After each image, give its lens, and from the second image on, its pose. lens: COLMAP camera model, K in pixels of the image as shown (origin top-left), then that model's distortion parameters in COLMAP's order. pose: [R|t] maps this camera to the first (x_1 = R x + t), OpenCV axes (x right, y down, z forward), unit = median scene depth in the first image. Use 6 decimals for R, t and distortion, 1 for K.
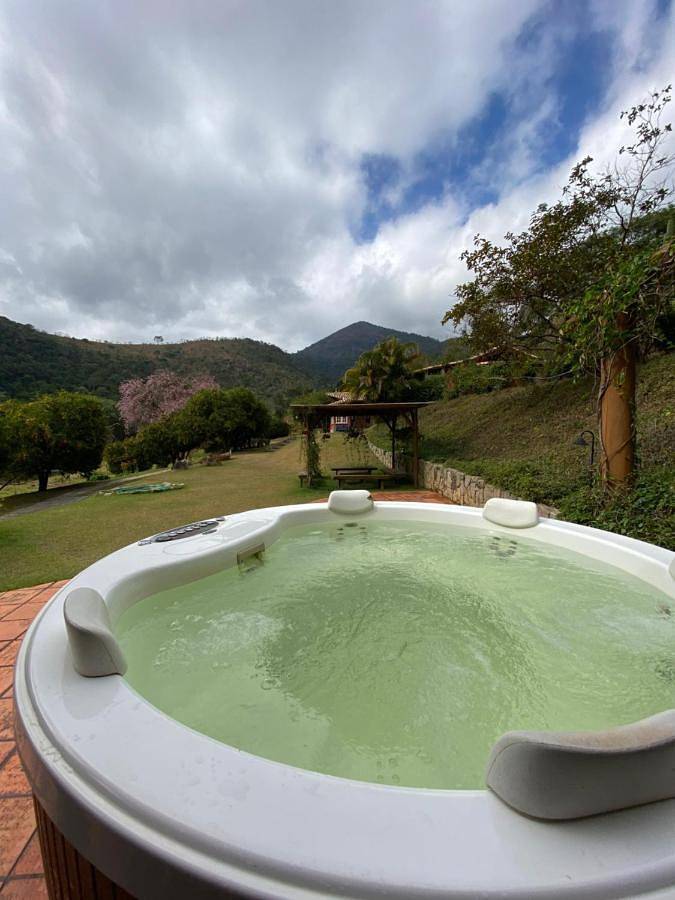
lens RADIAL K [[357.7, 0, 337.5], [0, 357.7, 450.0], [0, 0, 1]] dist [0.000036, 0.000000]
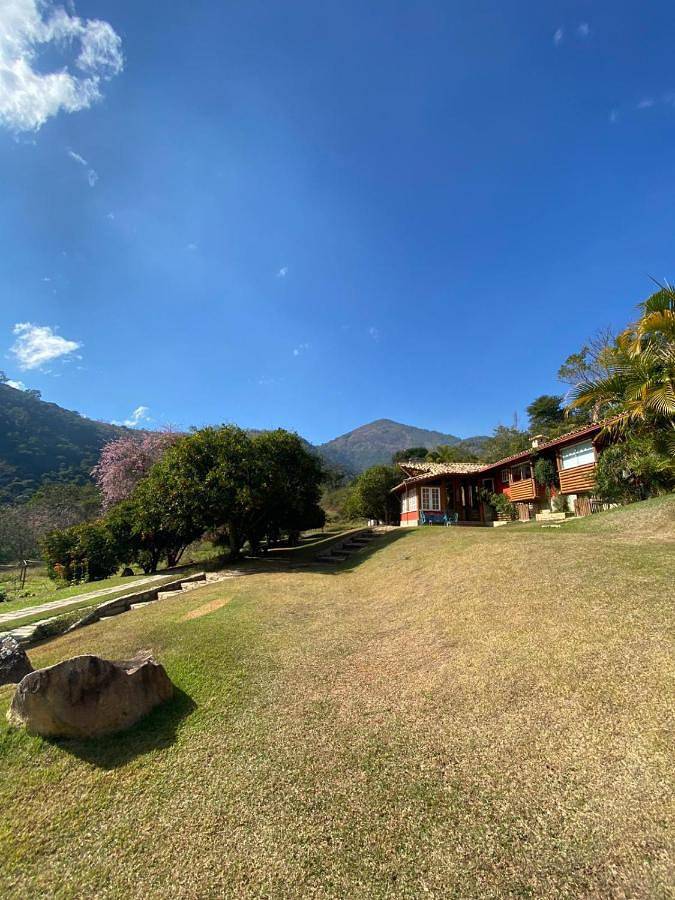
lens RADIAL K [[357.7, 0, 337.5], [0, 357.7, 450.0], [0, 0, 1]] dist [0.000036, 0.000000]
pose [[0.997715, 0.030629, -0.060214, -0.099885], [-0.044979, 0.966212, -0.253796, -0.011110], [0.050406, 0.255924, 0.965382, 0.338983]]
